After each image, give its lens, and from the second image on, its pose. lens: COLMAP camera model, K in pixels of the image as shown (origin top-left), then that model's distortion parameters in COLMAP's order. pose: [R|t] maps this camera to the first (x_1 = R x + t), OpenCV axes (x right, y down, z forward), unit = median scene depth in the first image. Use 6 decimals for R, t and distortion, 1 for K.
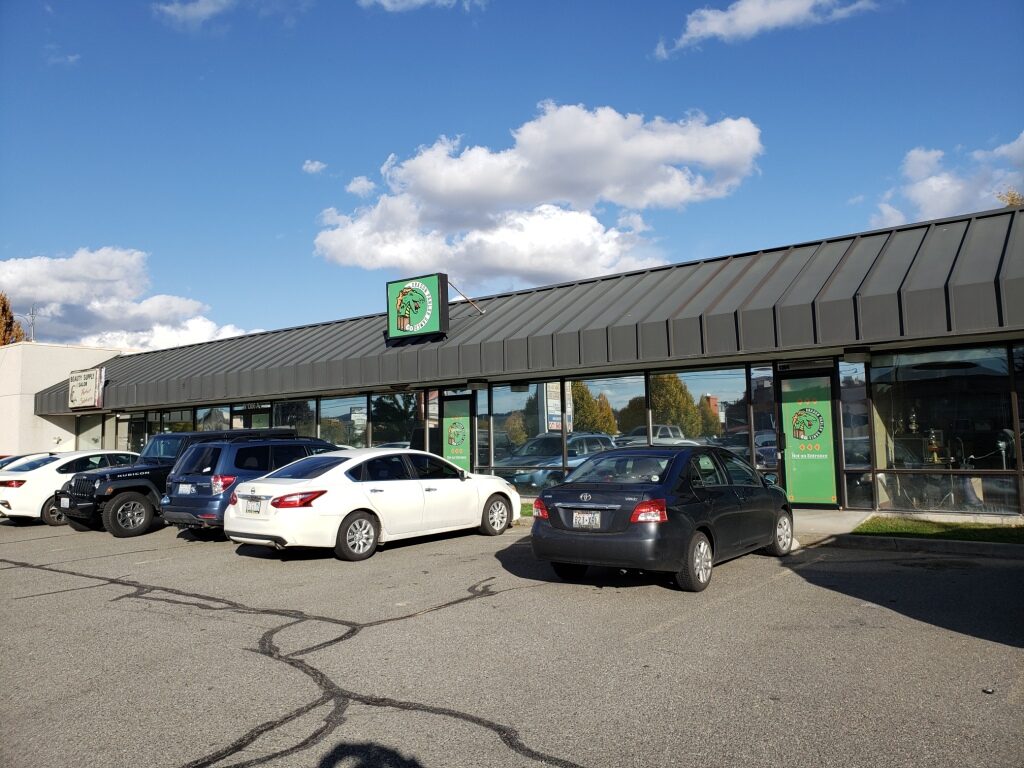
lens RADIAL K [[778.5, 0, 511.7], [0, 778.5, 362.7], [0, 0, 1]] dist [-0.002423, 0.110629]
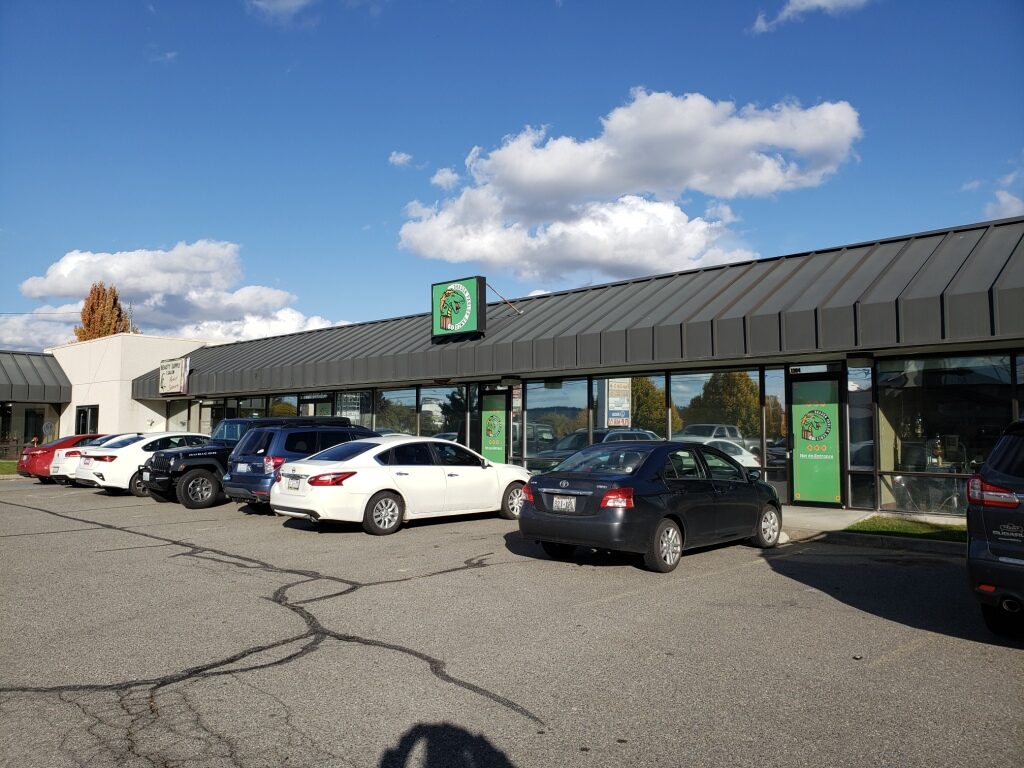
lens RADIAL K [[786.4, 0, 511.1], [0, 786.4, 384.7], [0, 0, 1]] dist [0.081913, -0.004026]
pose [[0.993289, 0.021046, -0.113732, 0.088576], [-0.016777, 0.999123, 0.038366, -0.008666], [0.114440, -0.036201, 0.992770, -0.086212]]
